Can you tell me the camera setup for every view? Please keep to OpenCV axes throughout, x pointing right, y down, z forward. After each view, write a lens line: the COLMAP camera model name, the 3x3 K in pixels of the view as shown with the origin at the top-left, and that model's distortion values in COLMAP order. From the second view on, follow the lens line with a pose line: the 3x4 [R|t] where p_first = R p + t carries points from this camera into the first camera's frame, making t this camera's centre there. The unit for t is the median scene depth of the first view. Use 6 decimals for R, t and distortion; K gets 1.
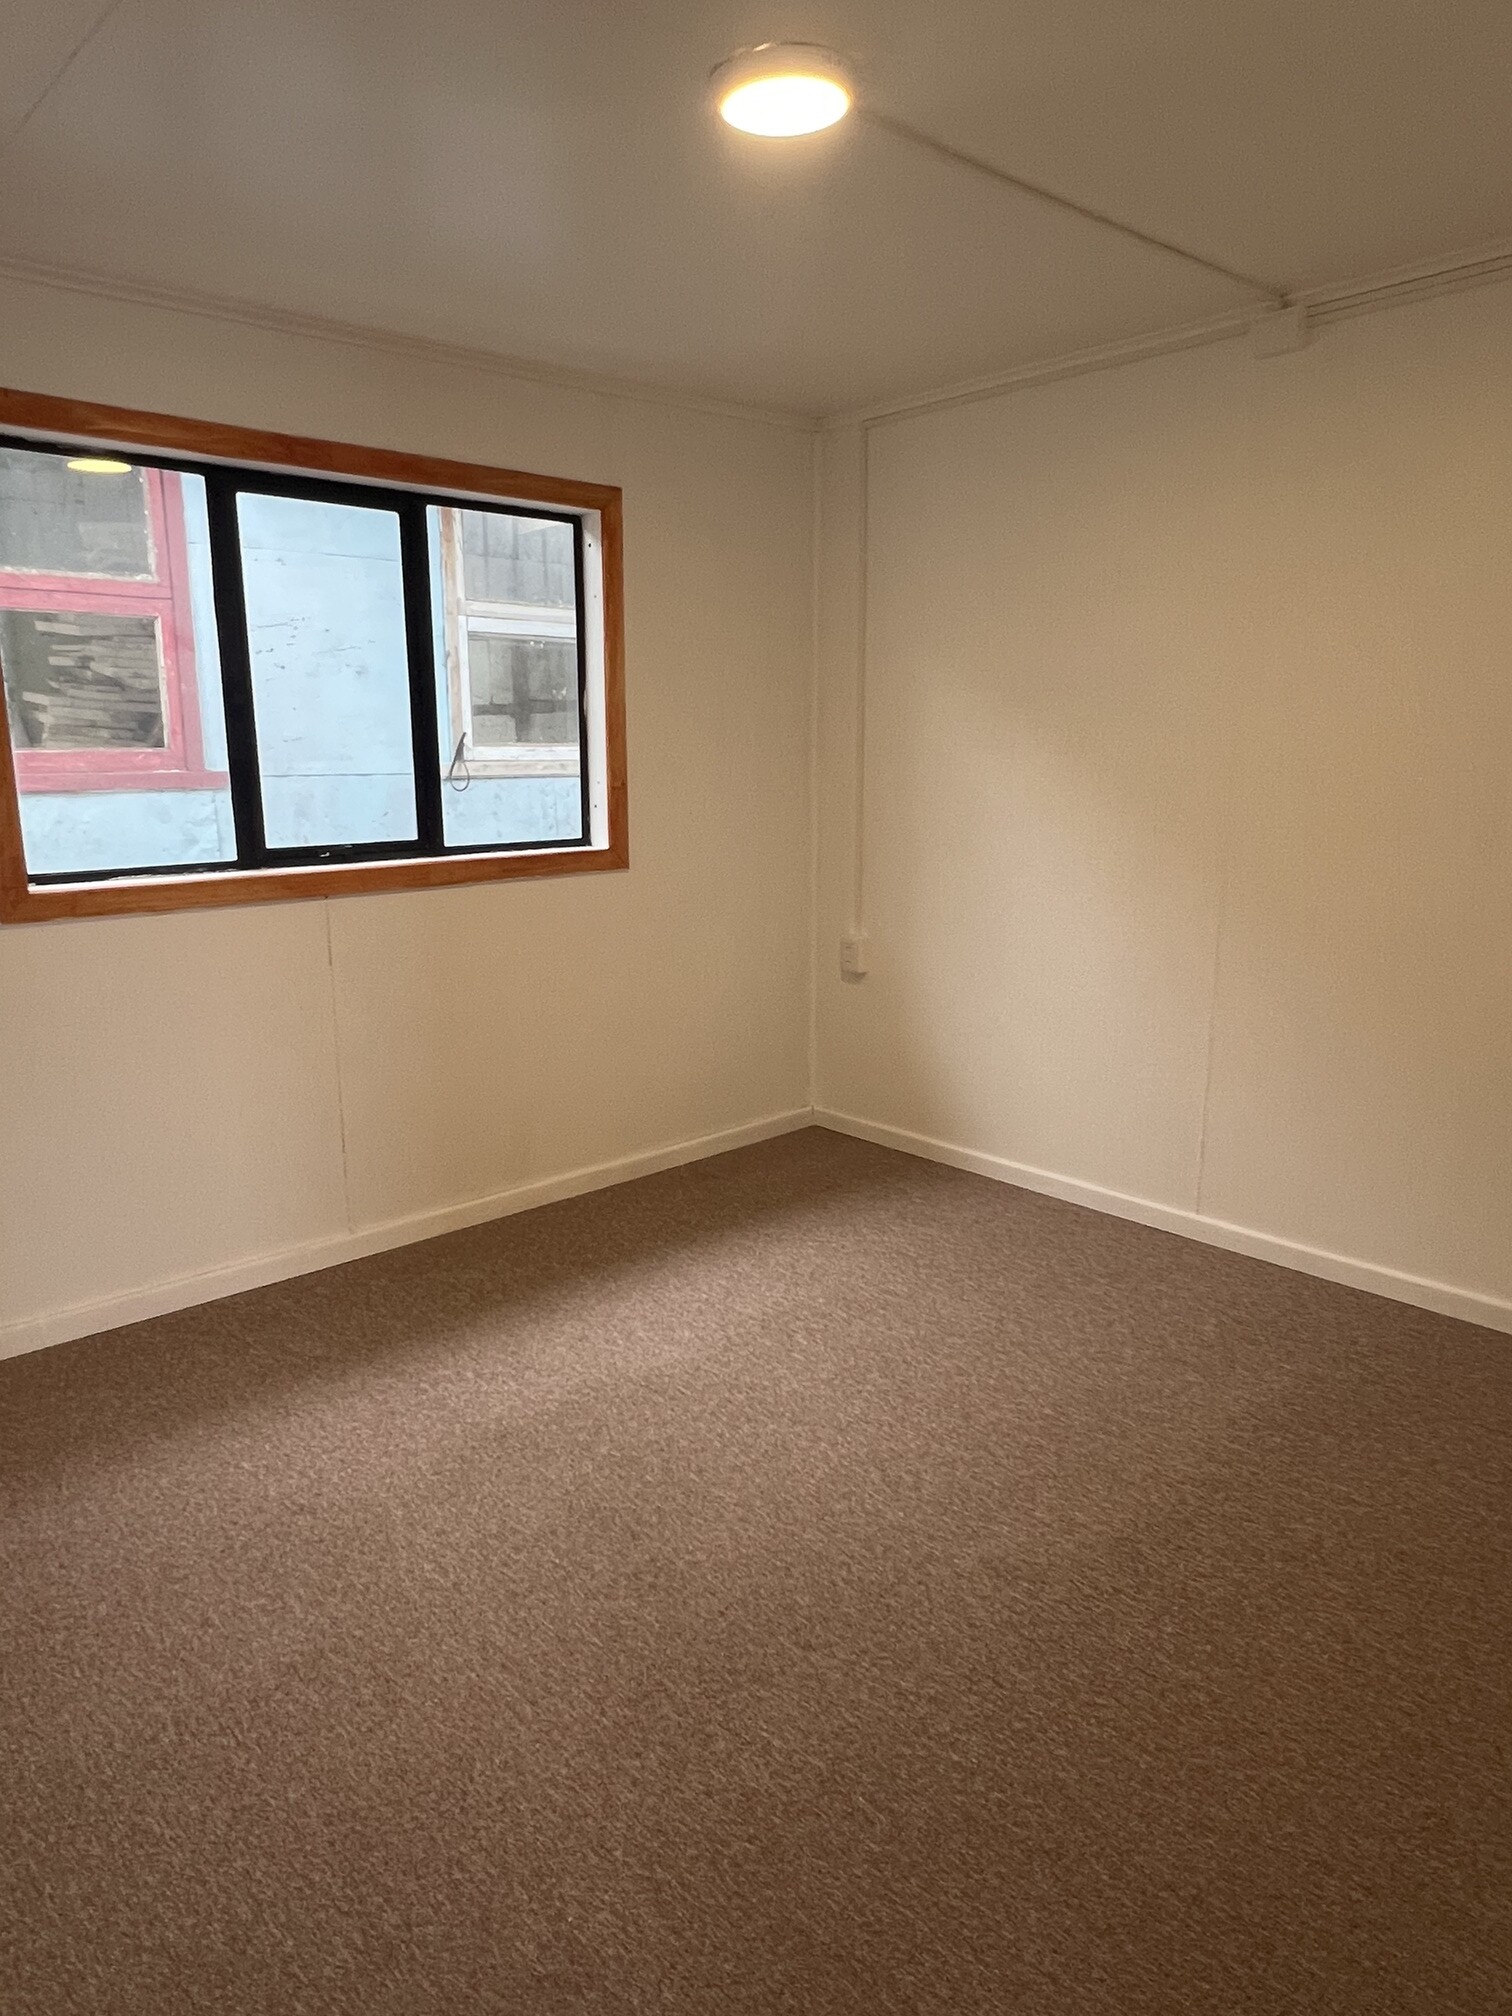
lens RADIAL K [[1261.4, 0, 756.0], [0, 1261.4, 1008.0], [0, 0, 1]] dist [-0.002569, -0.001306]
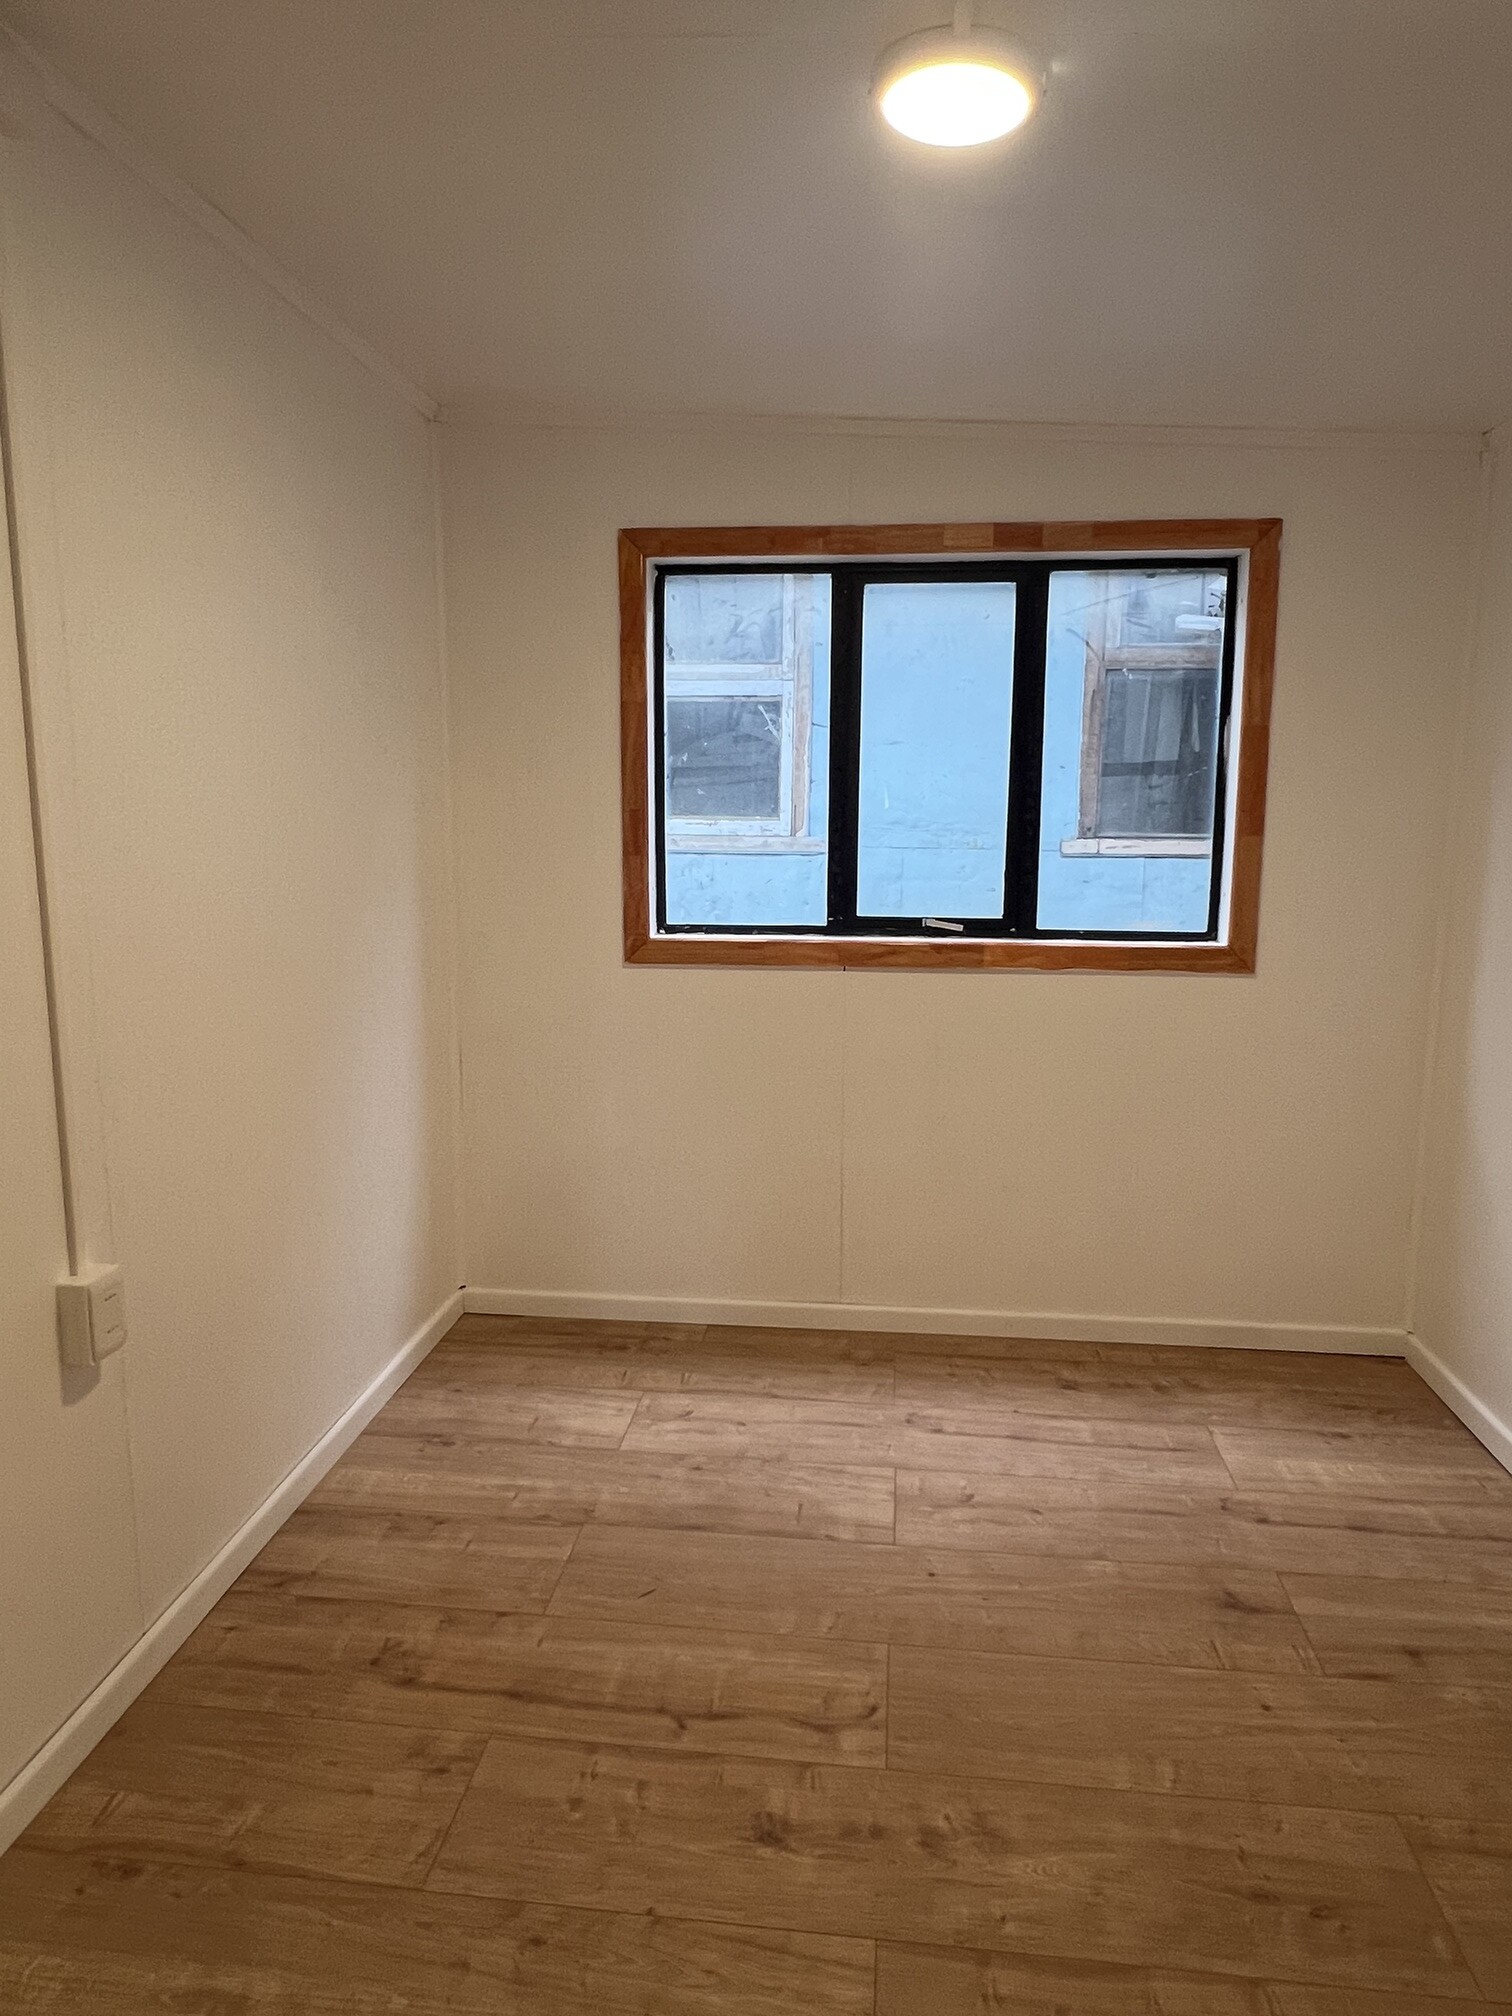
lens RADIAL K [[1261.4, 0, 756.0], [0, 1261.4, 1008.0], [0, 0, 1]] dist [-0.002569, -0.001306]
pose [[0.651894, 0.126116, -0.747750, 0.351625], [-0.165103, 0.986023, 0.022366, -0.060236], [0.740119, 0.108876, 0.663604, 0.244387]]
